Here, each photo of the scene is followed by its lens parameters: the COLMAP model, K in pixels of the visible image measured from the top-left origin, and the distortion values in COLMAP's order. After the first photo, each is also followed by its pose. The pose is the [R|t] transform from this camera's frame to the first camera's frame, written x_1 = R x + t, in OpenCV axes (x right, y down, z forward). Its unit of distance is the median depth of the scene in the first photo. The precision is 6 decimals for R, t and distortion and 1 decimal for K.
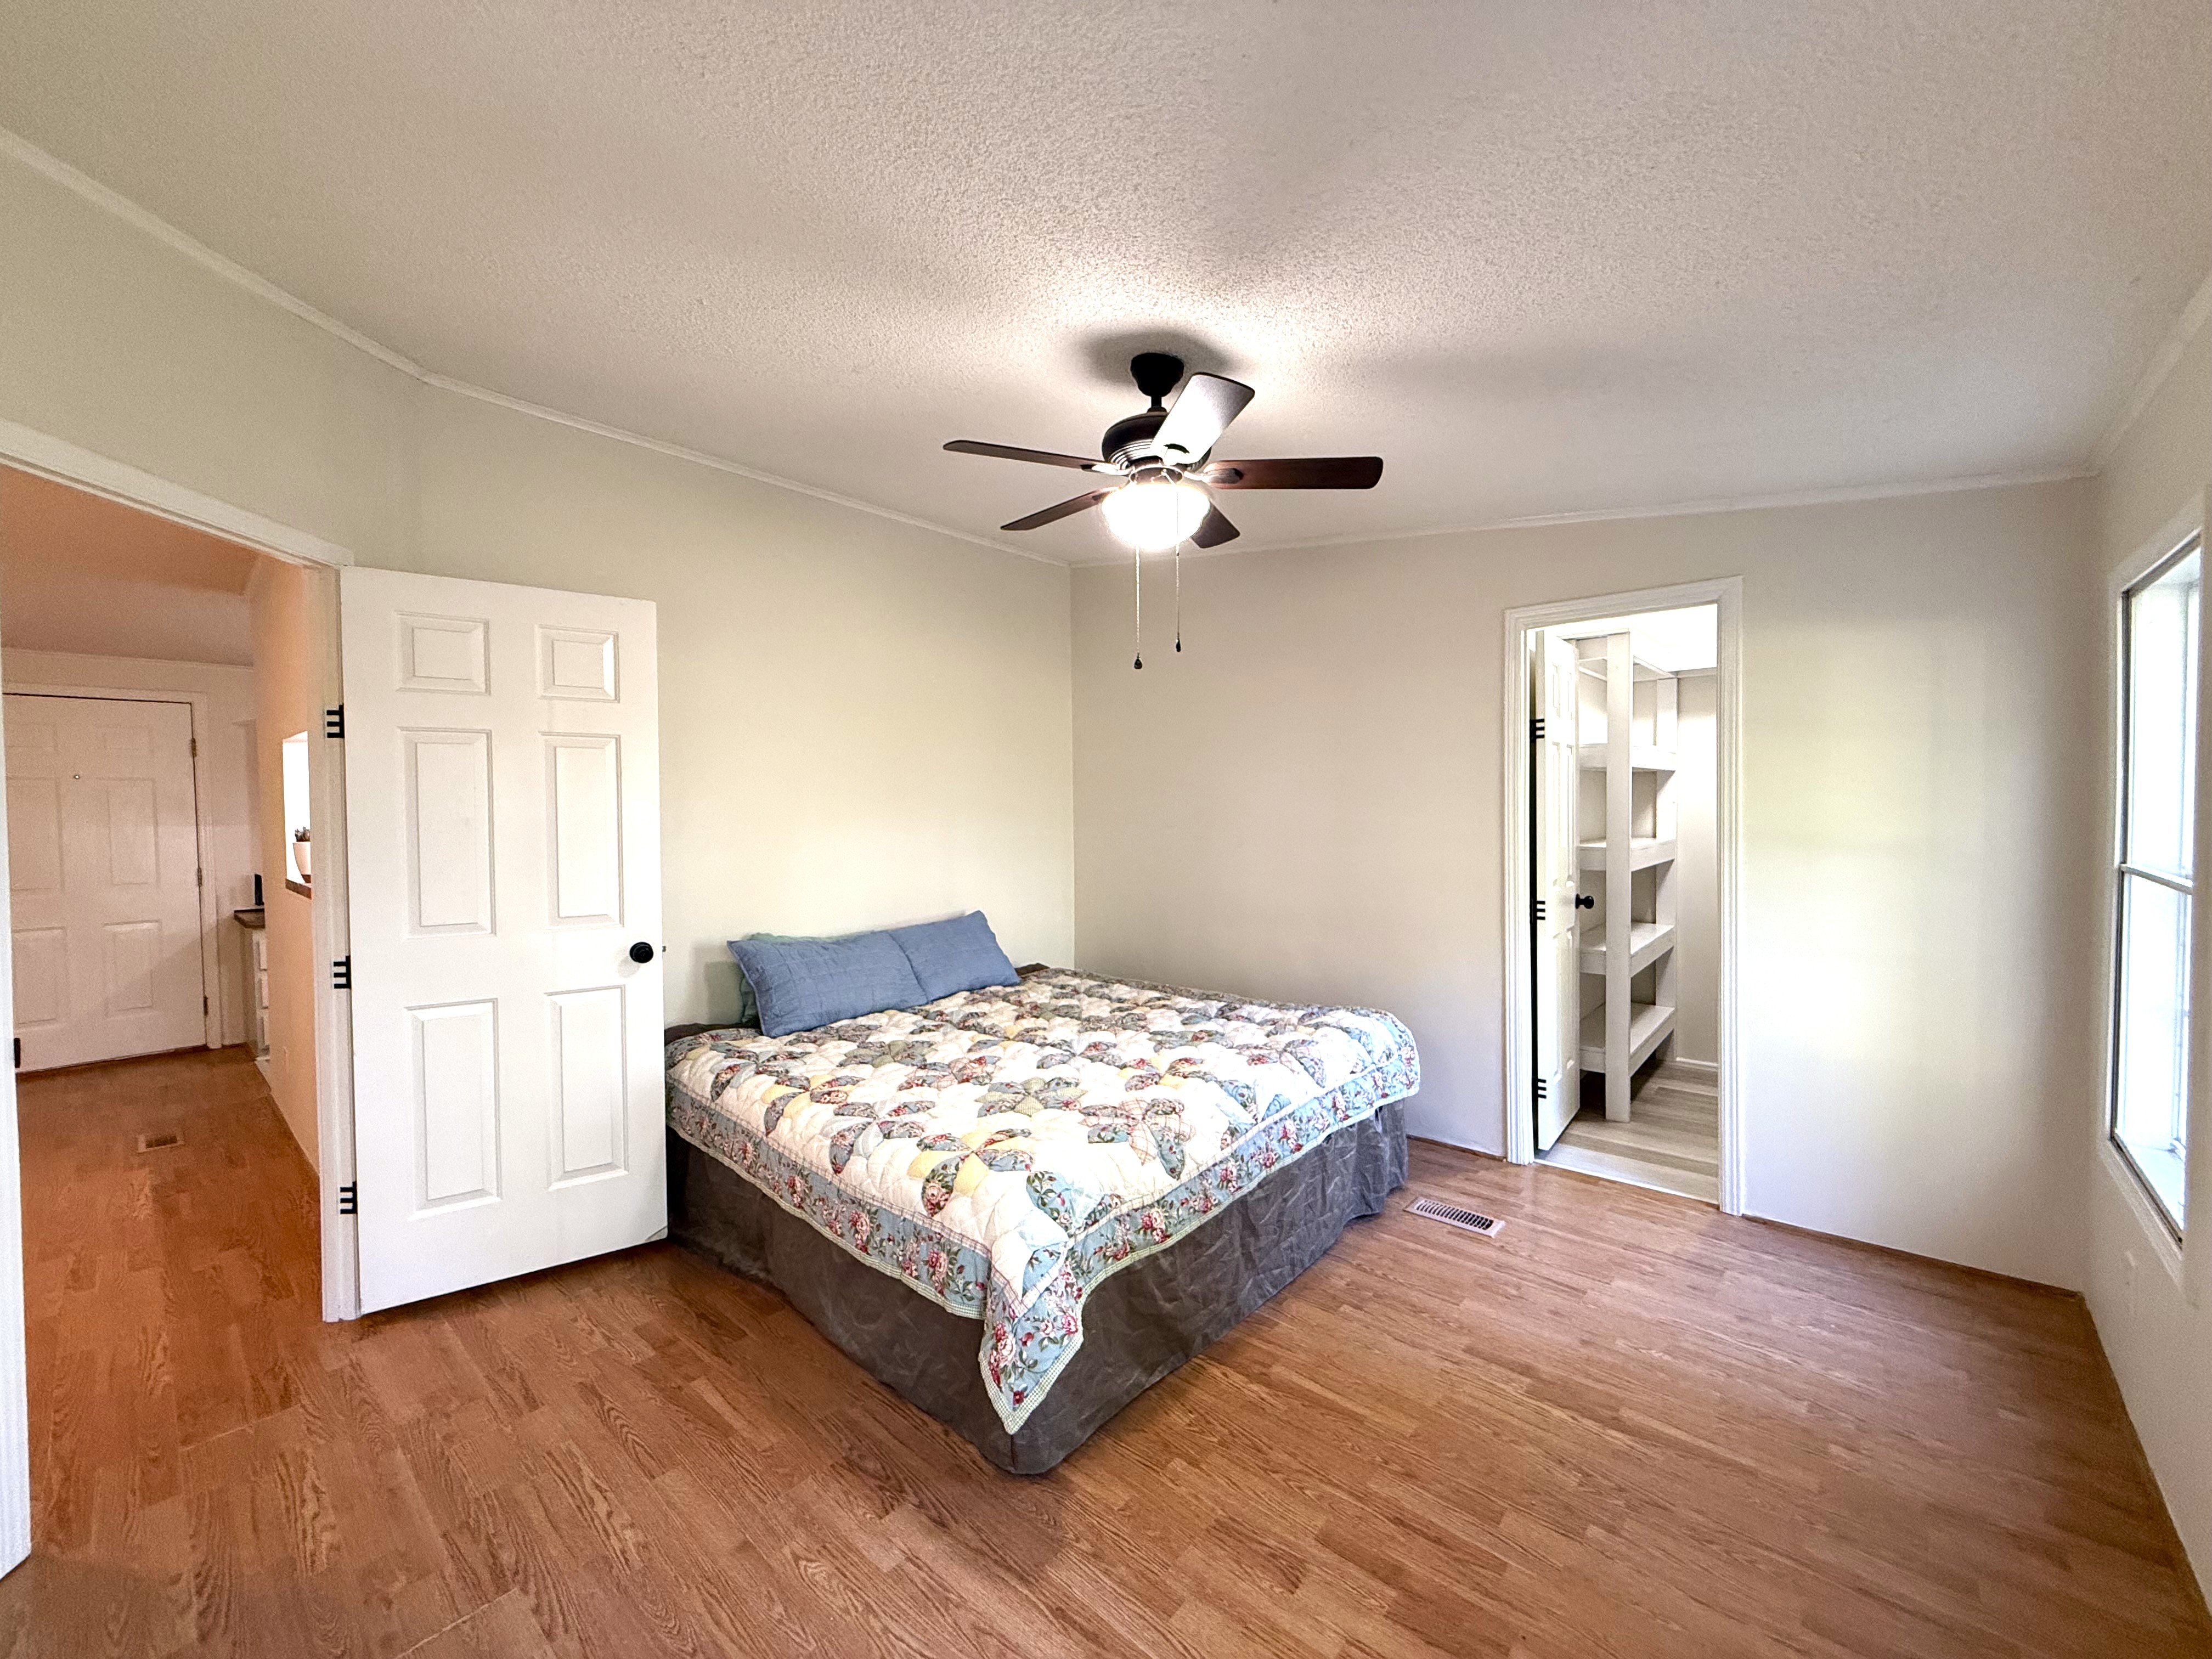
lens RADIAL K [[876.7, 0, 1101.1], [0, 876.7, 827.2], [0, 0, 1]] dist [-0.001140, 0.000473]
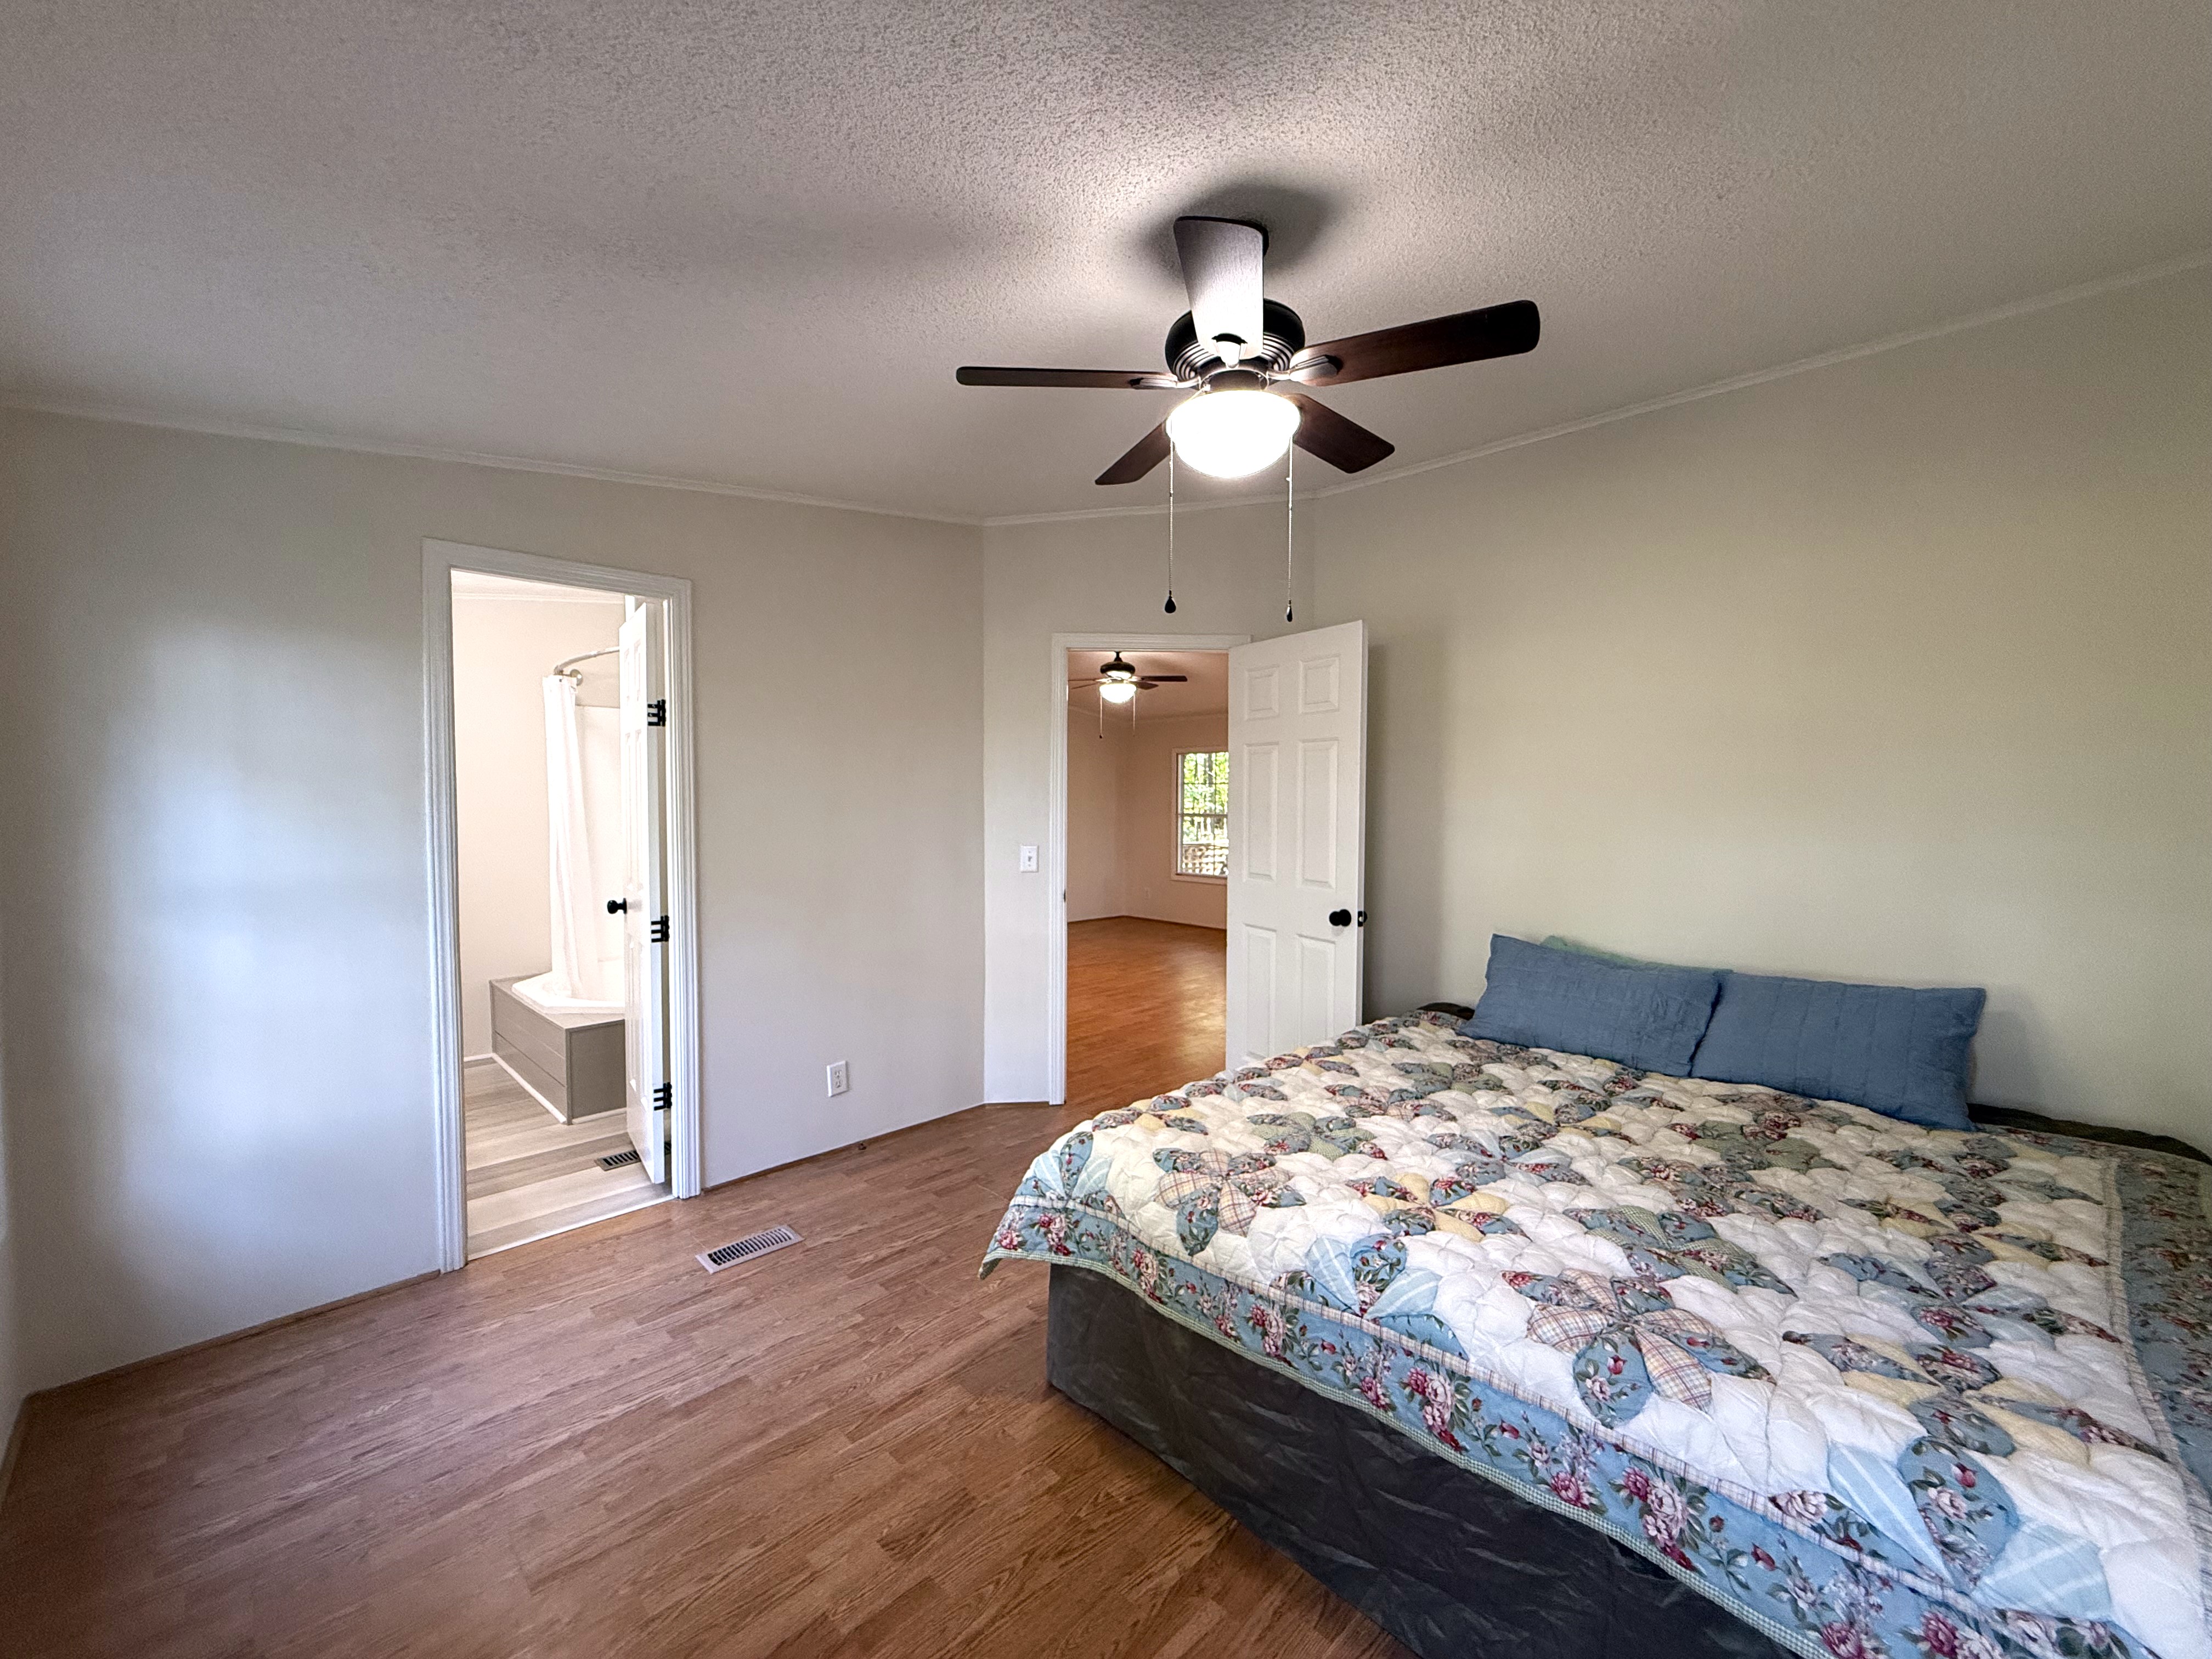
lens RADIAL K [[876.7, 0, 1101.7], [0, 876.7, 814.8], [0, 0, 1]] dist [-0.001140, 0.000473]
pose [[-0.058876, 0.029692, -0.997824, 0.832348], [-0.026366, 0.999163, 0.031288, -0.033497], [0.997917, 0.028151, -0.058044, 0.877659]]
